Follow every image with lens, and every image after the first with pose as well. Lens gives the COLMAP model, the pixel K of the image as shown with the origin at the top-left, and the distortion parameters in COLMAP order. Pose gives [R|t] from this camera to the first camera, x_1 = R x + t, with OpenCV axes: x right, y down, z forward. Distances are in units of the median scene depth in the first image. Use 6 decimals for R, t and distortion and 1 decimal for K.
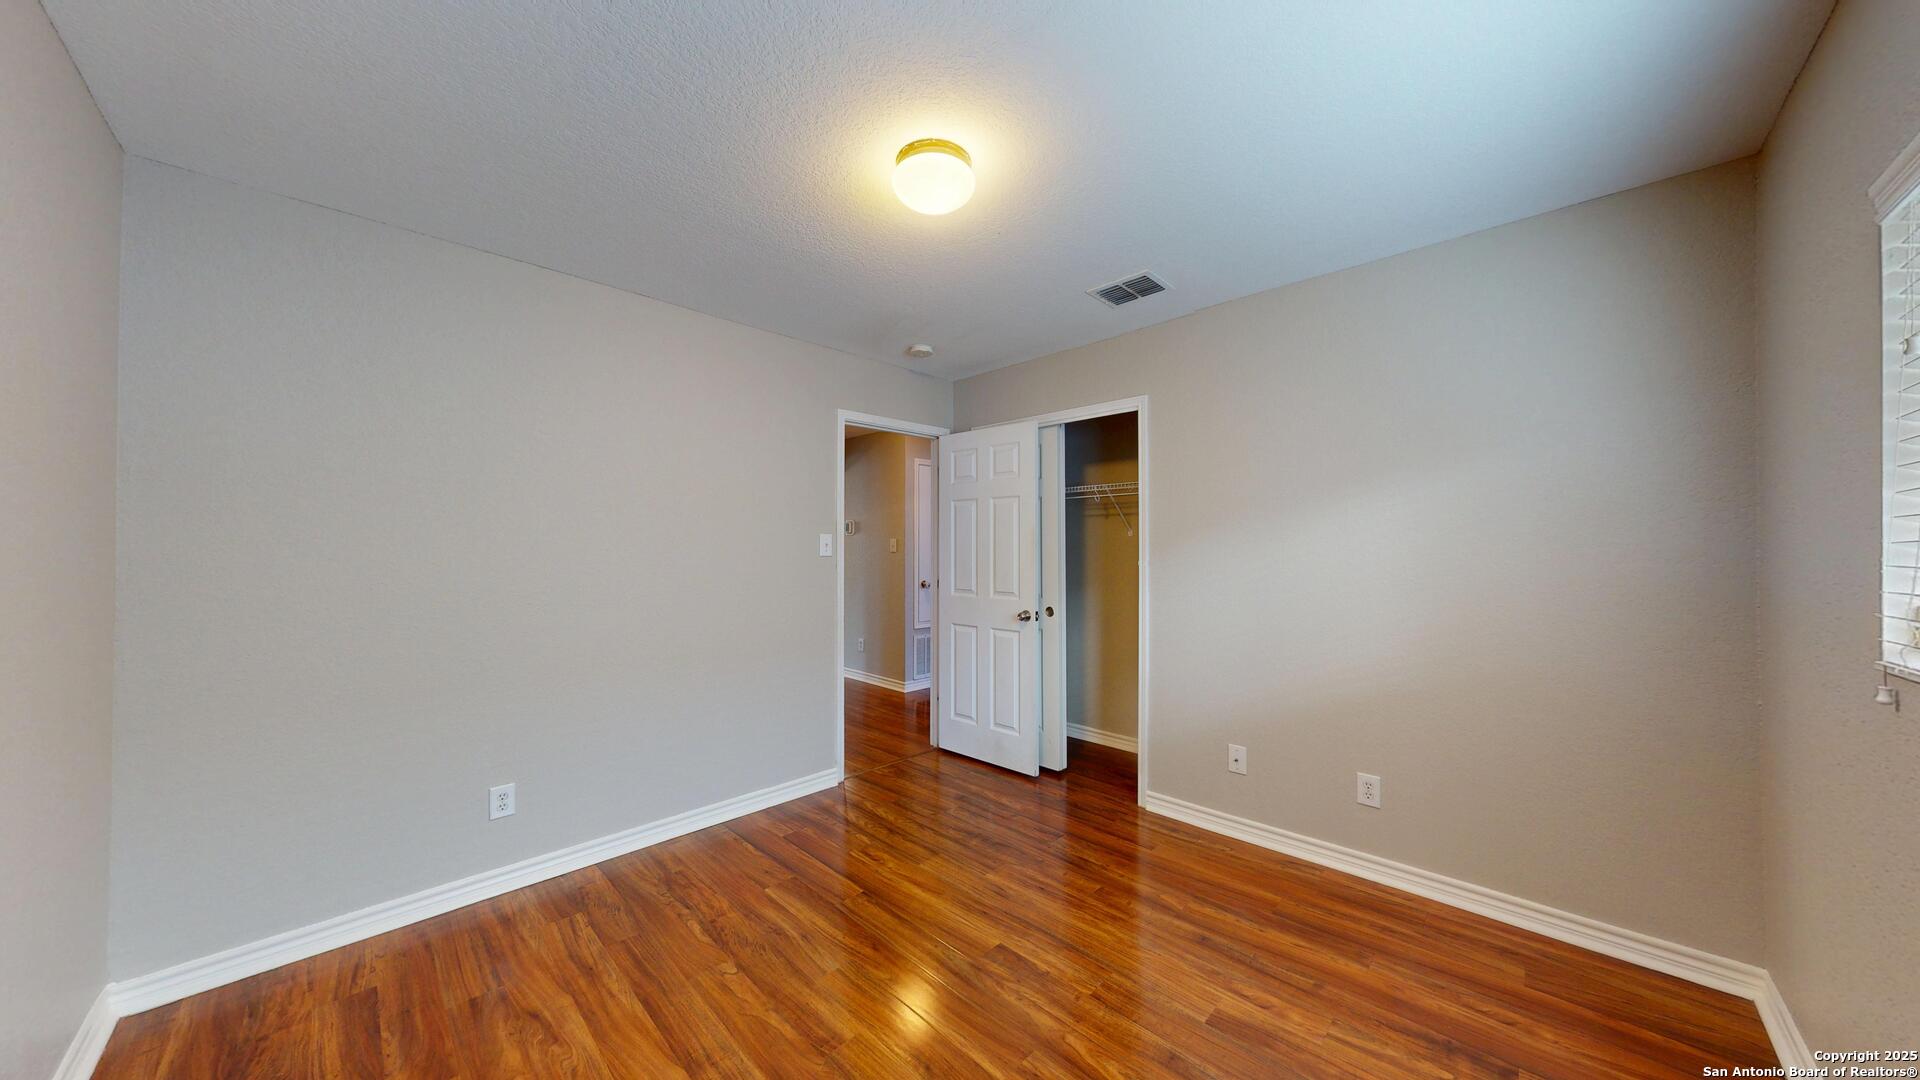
lens RADIAL K [[606.5, 0, 960.5], [0, 606.5, 541.4], [0, 0, 1]] dist [-0.001858, -0.000110]
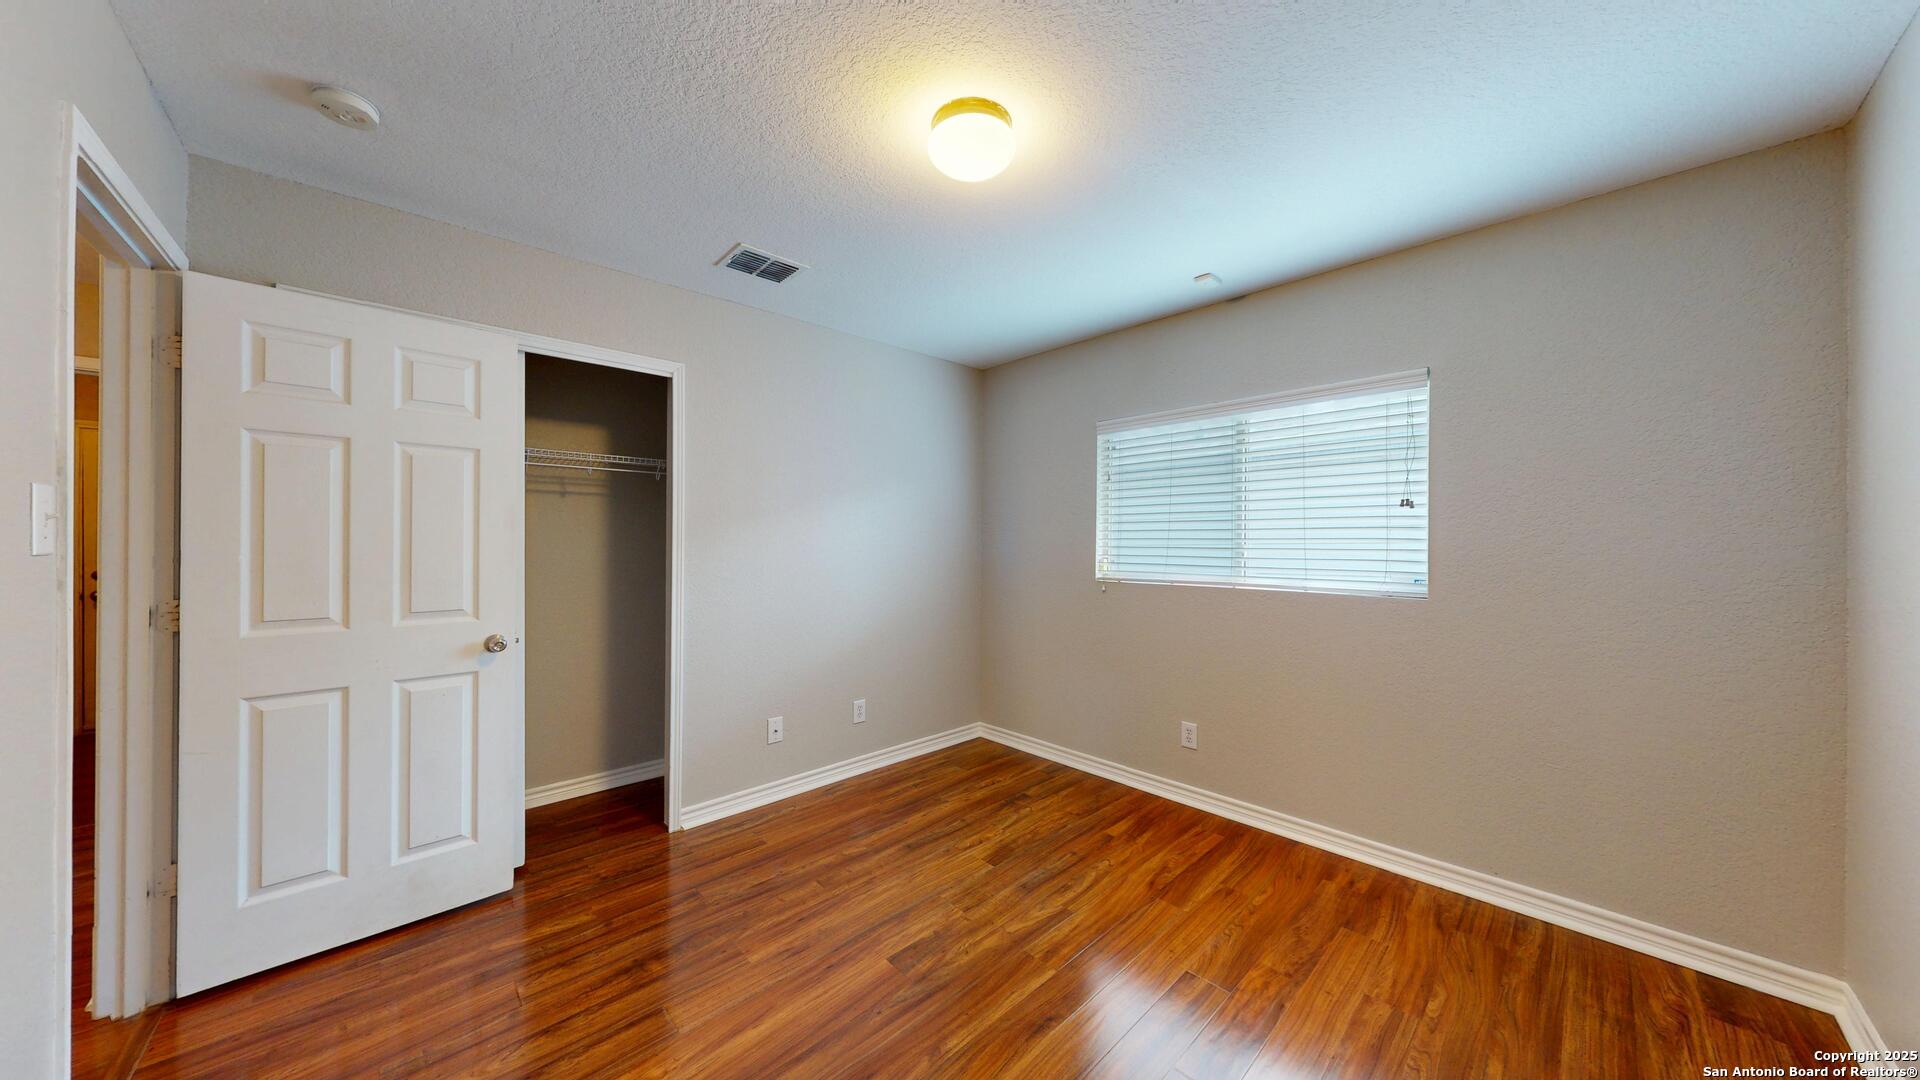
lens RADIAL K [[606.5, 0, 960.5], [0, 606.5, 541.4], [0, 0, 1]] dist [-0.001858, -0.000110]
pose [[0.027833, 0.001193, 0.999612, -0.707800], [-0.024082, 0.999710, -0.000523, 0.007951], [-0.999322, -0.024058, 0.027854, 0.705688]]
